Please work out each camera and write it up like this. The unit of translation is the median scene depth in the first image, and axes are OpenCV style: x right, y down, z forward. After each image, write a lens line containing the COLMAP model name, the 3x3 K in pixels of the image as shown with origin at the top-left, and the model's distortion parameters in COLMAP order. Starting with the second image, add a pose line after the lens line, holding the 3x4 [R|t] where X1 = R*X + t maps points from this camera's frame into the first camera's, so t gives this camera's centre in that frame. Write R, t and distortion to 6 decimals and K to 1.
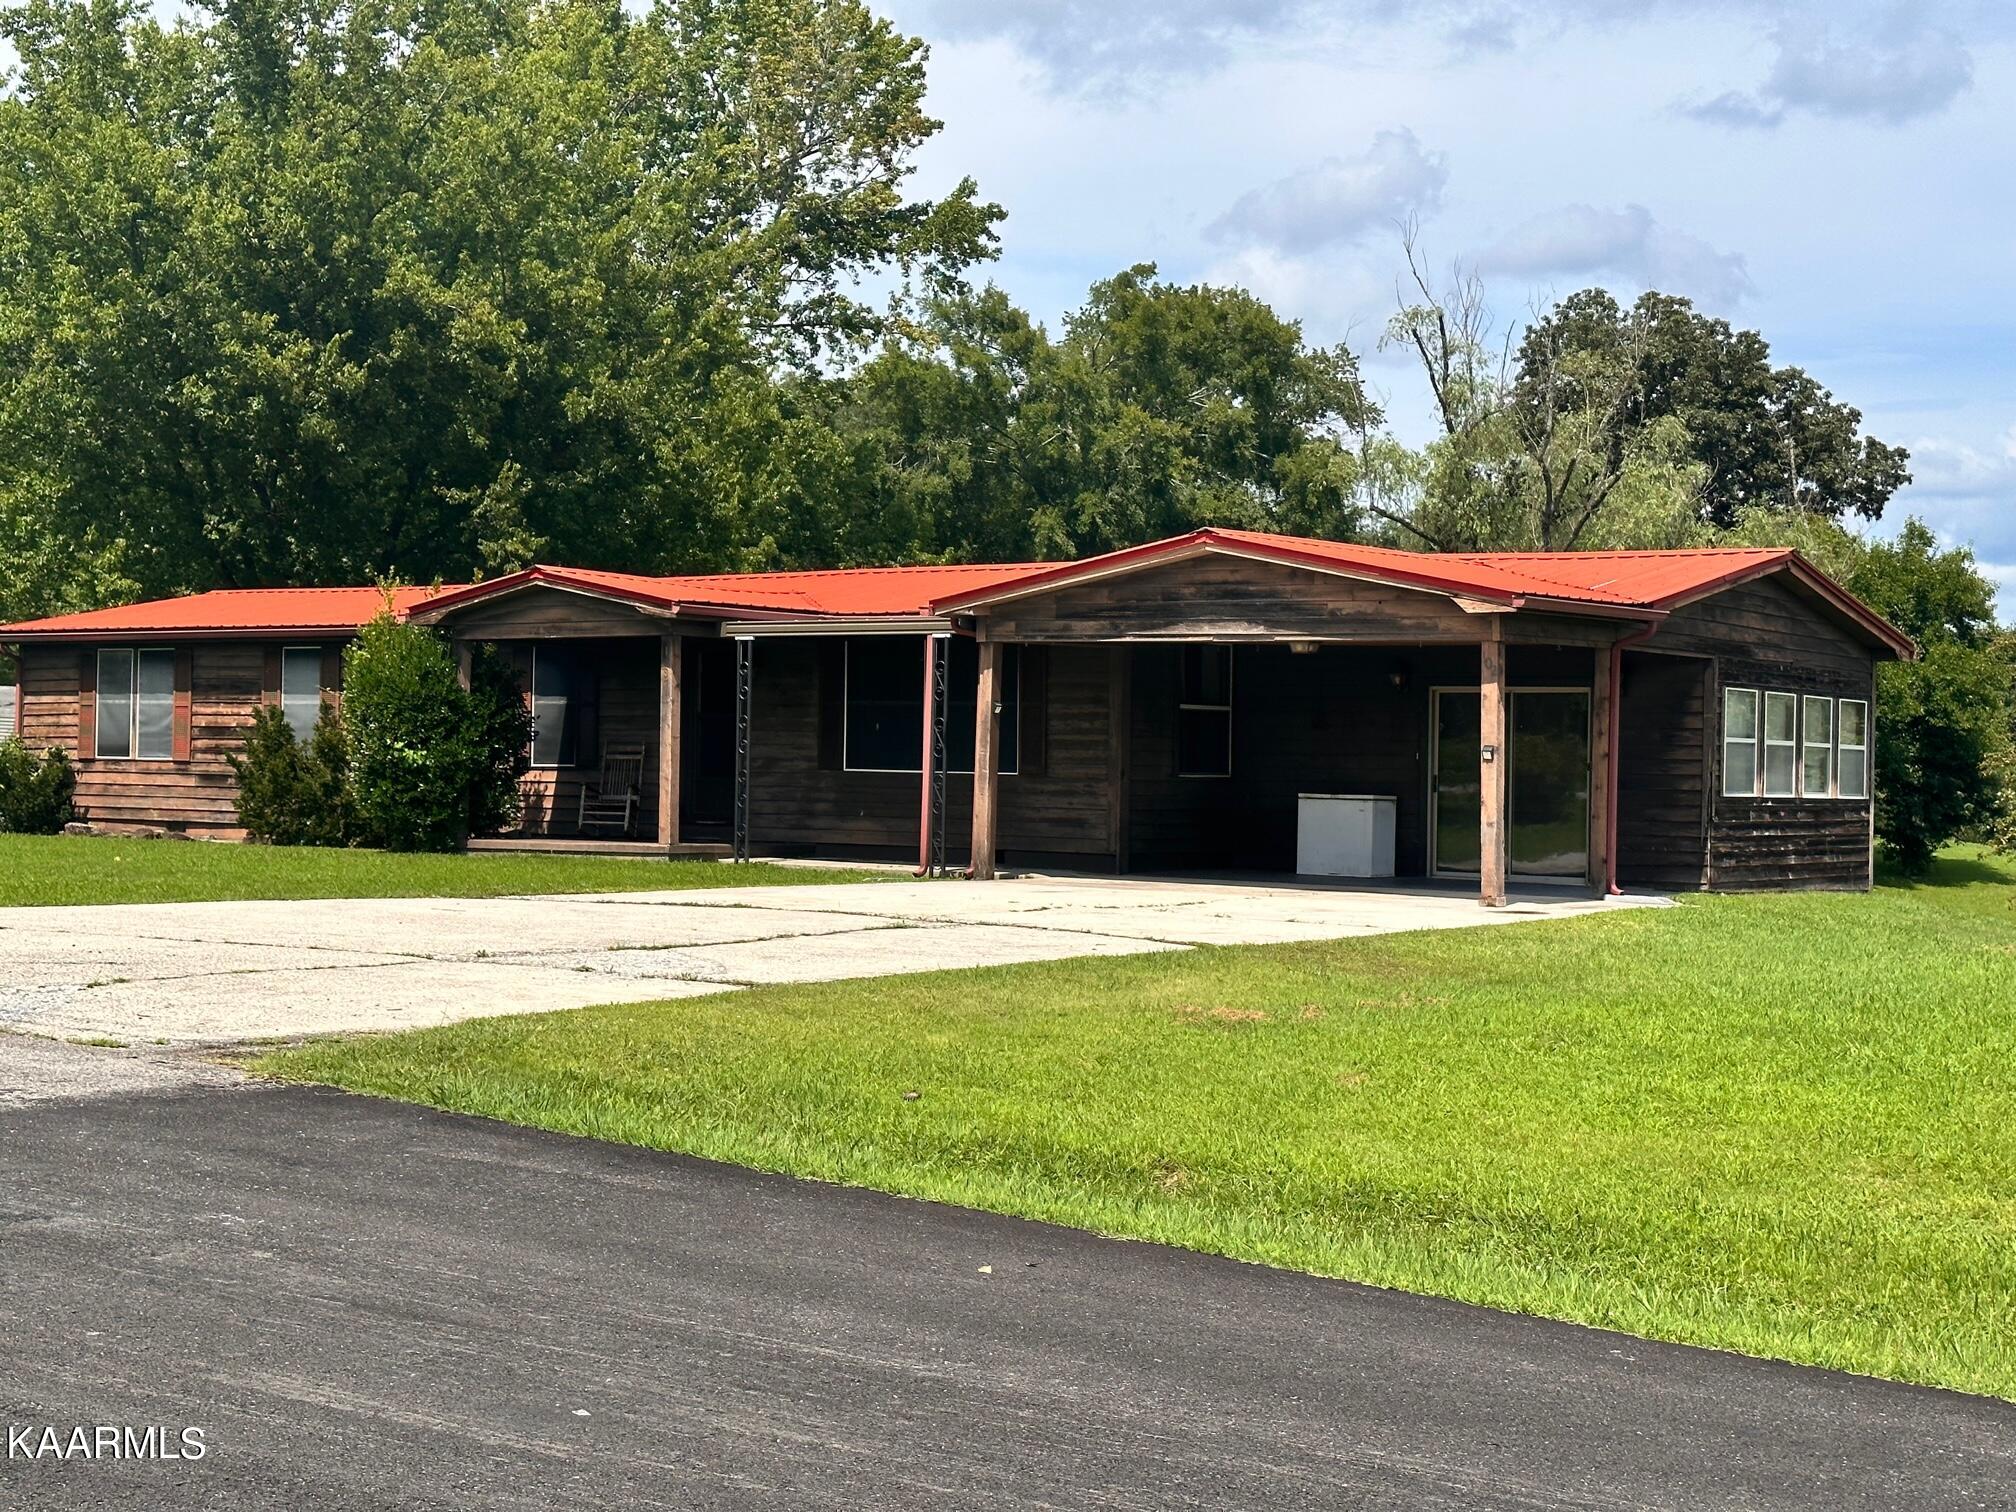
lens RADIAL K [[2843.3, 0, 1017.6], [0, 2843.3, 789.9], [0, 0, 1]] dist [0.137937, -0.146808]
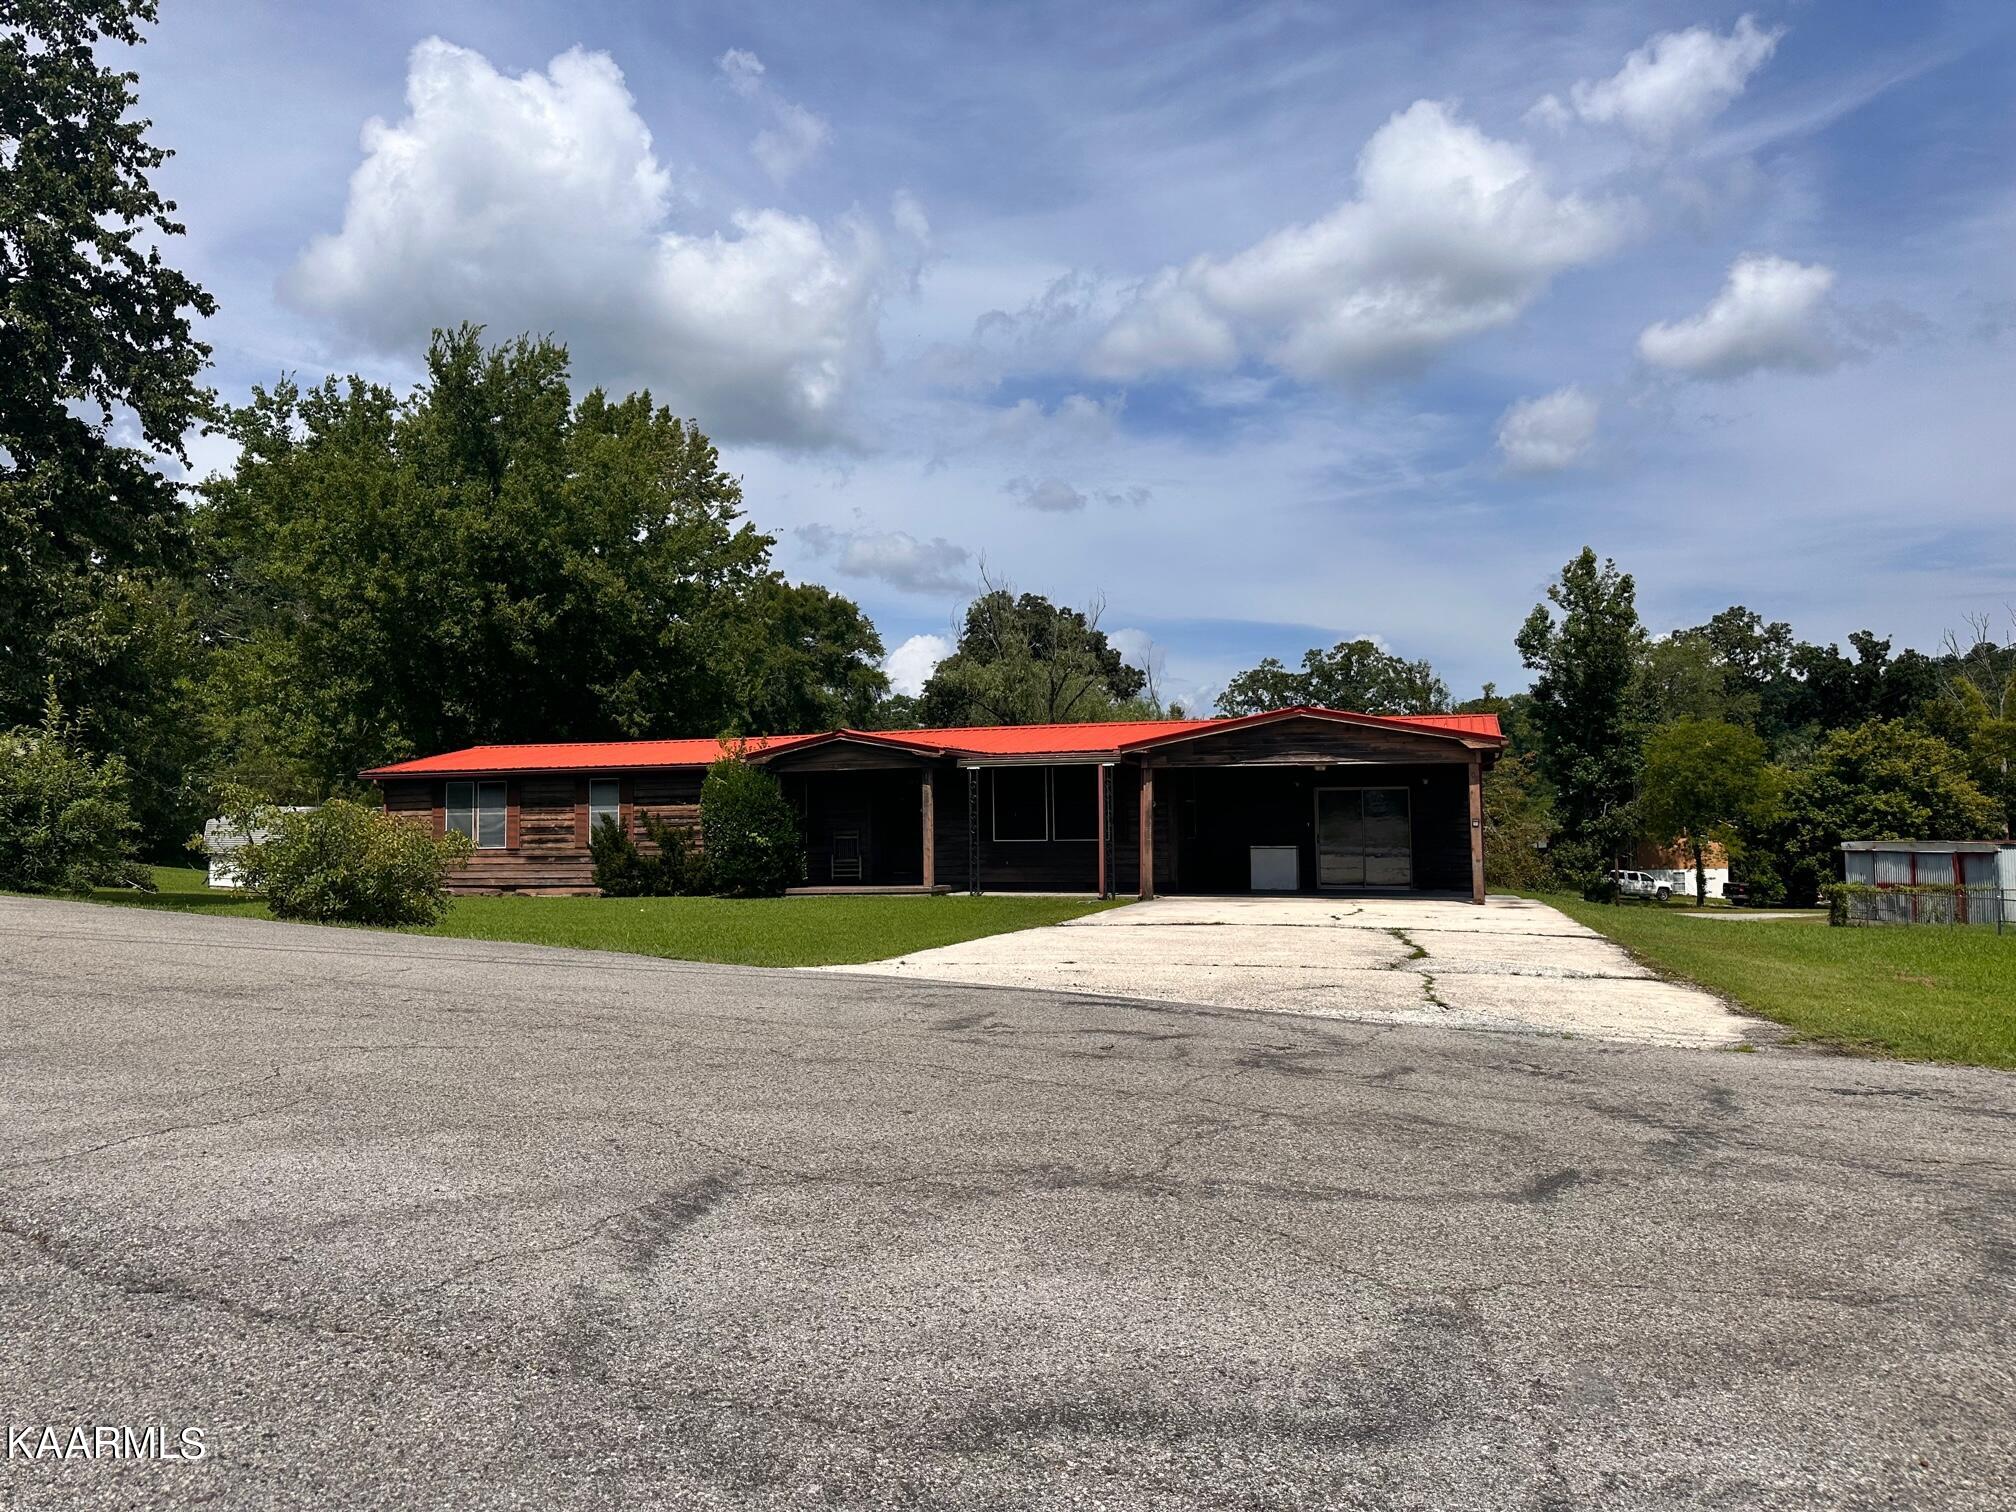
lens RADIAL K [[1428.2, 0, 1003.5], [0, 1428.2, 769.9], [0, 0, 1]] dist [0.102682, -0.131238]
pose [[0.956322, -0.016865, 0.291827, -0.334690], [0.031064, 0.998545, -0.044090, -0.012480], [-0.290659, 0.051229, 0.955454, 0.148417]]
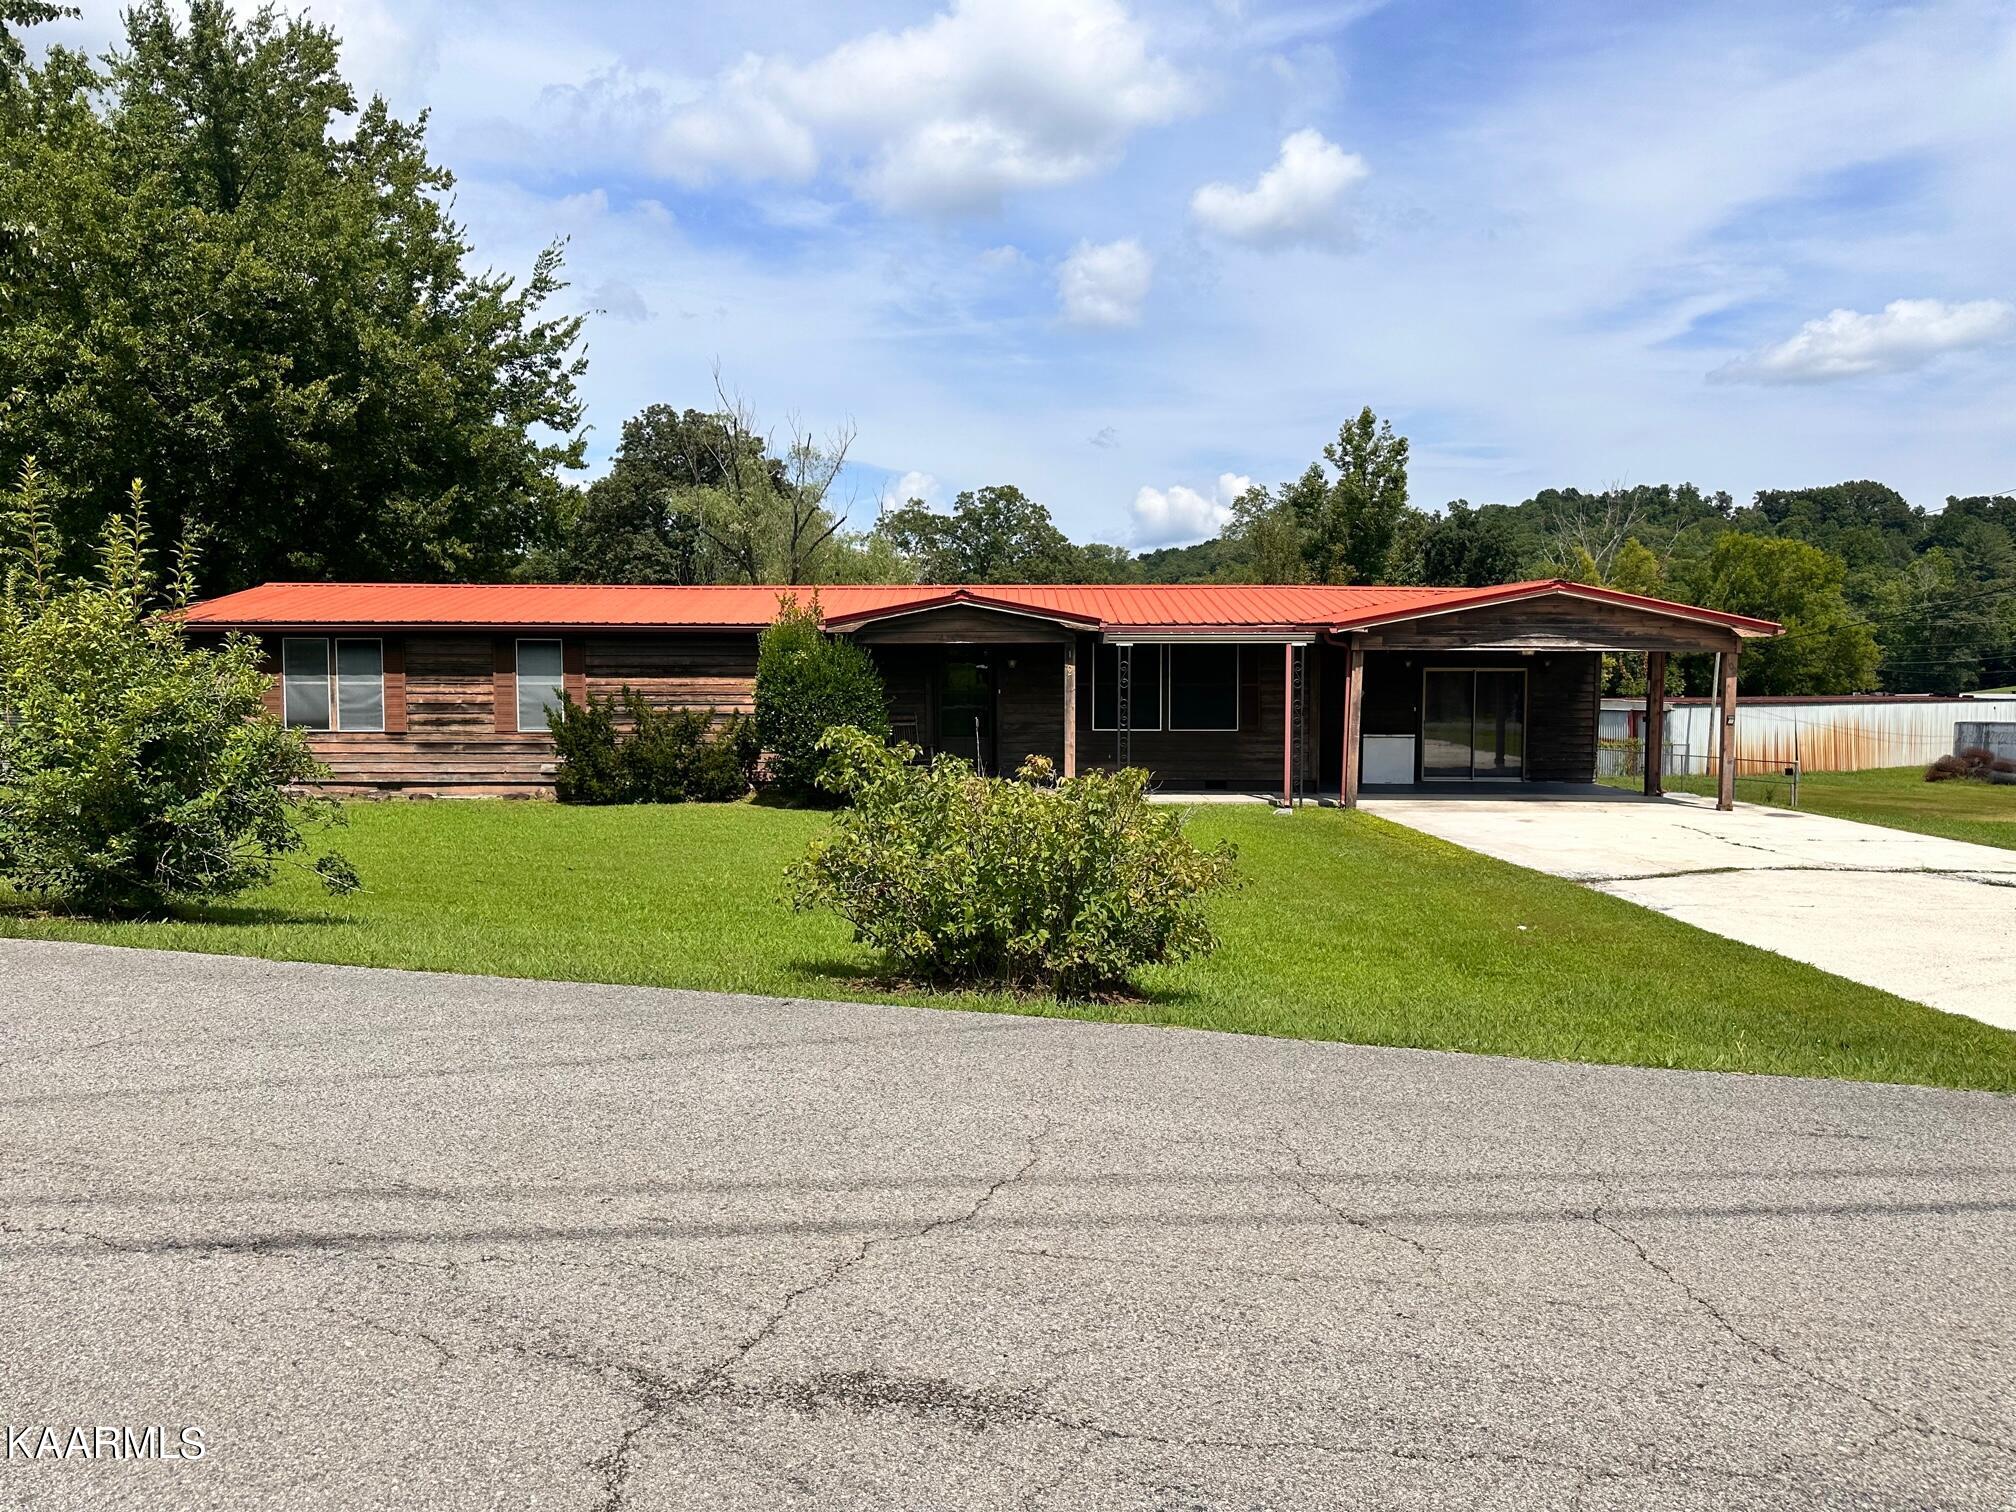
lens RADIAL K [[1408.0, 0, 1008.0], [0, 1408.0, 756.0], [0, 0, 1]] dist [0.130707, -0.184628]
pose [[0.817503, -0.055017, 0.573290, -0.544254], [0.018001, 0.997381, 0.070047, -0.047977], [-0.575643, -0.046944, 0.816353, 0.457765]]
